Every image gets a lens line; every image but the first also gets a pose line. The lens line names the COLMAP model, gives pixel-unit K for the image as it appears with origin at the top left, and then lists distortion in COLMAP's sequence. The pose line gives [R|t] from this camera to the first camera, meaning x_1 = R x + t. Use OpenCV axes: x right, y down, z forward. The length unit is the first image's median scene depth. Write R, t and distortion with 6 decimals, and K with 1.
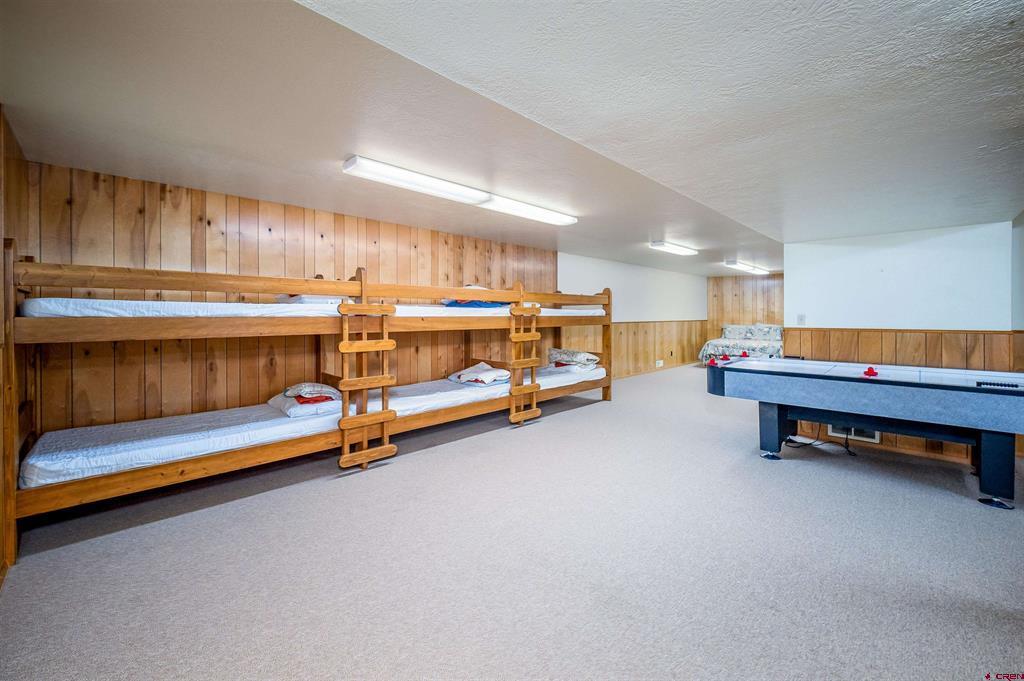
lens RADIAL K [[414.7, 0, 511.2], [0, 414.7, 317.4], [0, 0, 1]] dist [-0.000176, -0.000076]
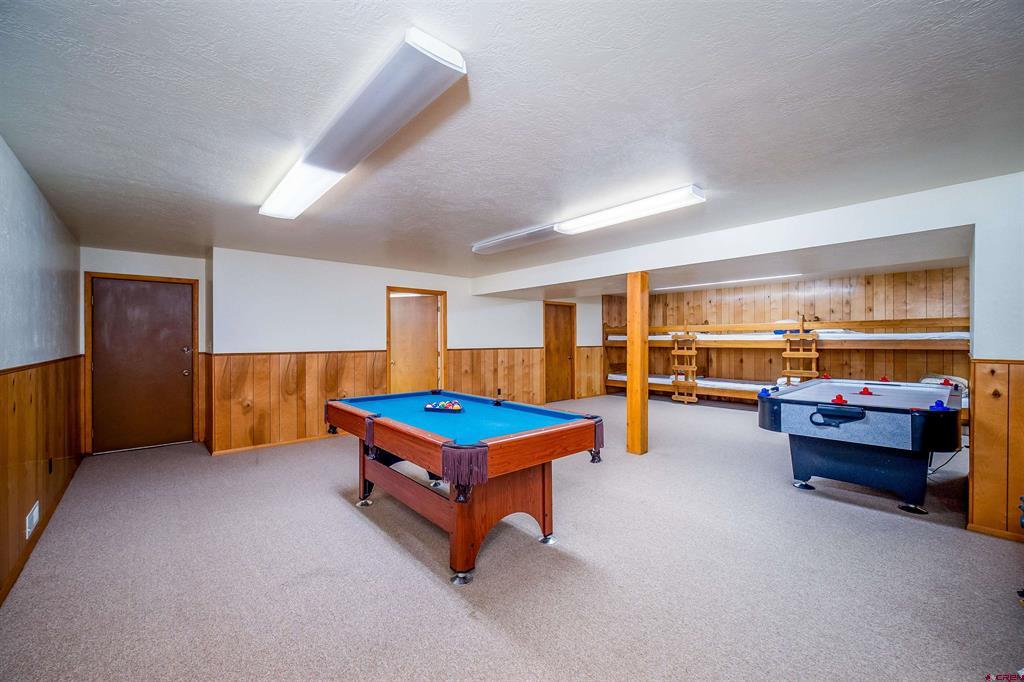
lens RADIAL K [[414.4, 0, 508.0], [0, 414.4, 338.5], [0, 0, 1]] dist [-0.001748, -0.000395]
pose [[-0.061059, -0.003459, -0.998128, 2.008864], [-0.001879, 0.999993, -0.003351, -0.001840], [0.998132, 0.001671, -0.061065, 0.128307]]
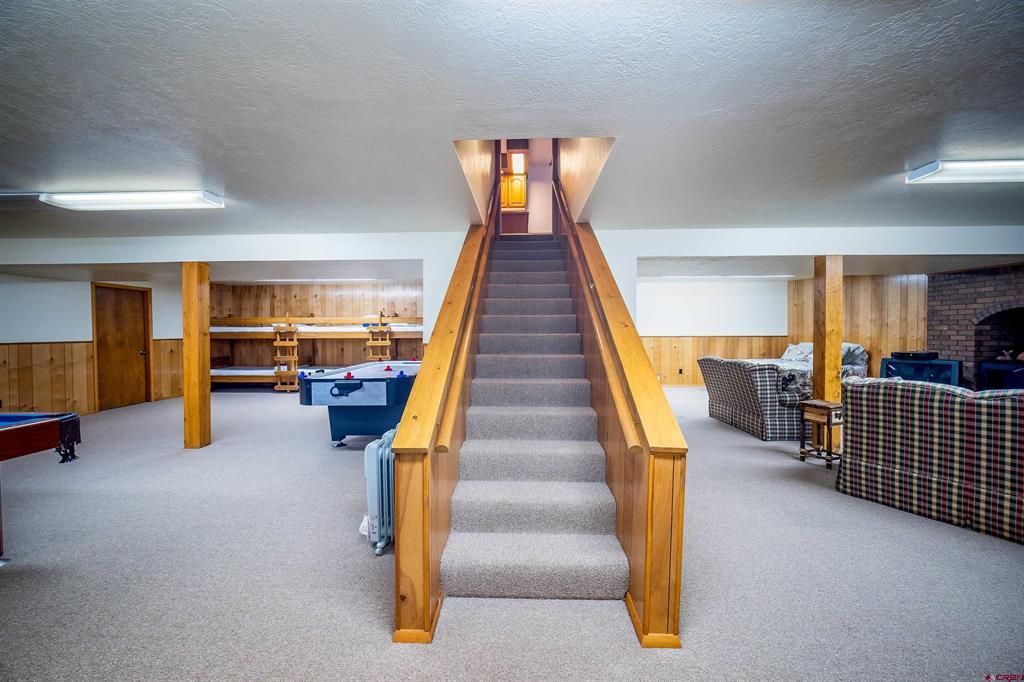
lens RADIAL K [[408.4, 0, 512.0], [0, 408.4, 341.0], [0, 0, 1]] dist [0.000137, 0.000141]
pose [[0.679680, 0.017341, -0.733303, 2.265533], [-0.000419, 0.999730, 0.023253, -0.003927], [0.733508, -0.015497, 0.679504, 0.317743]]
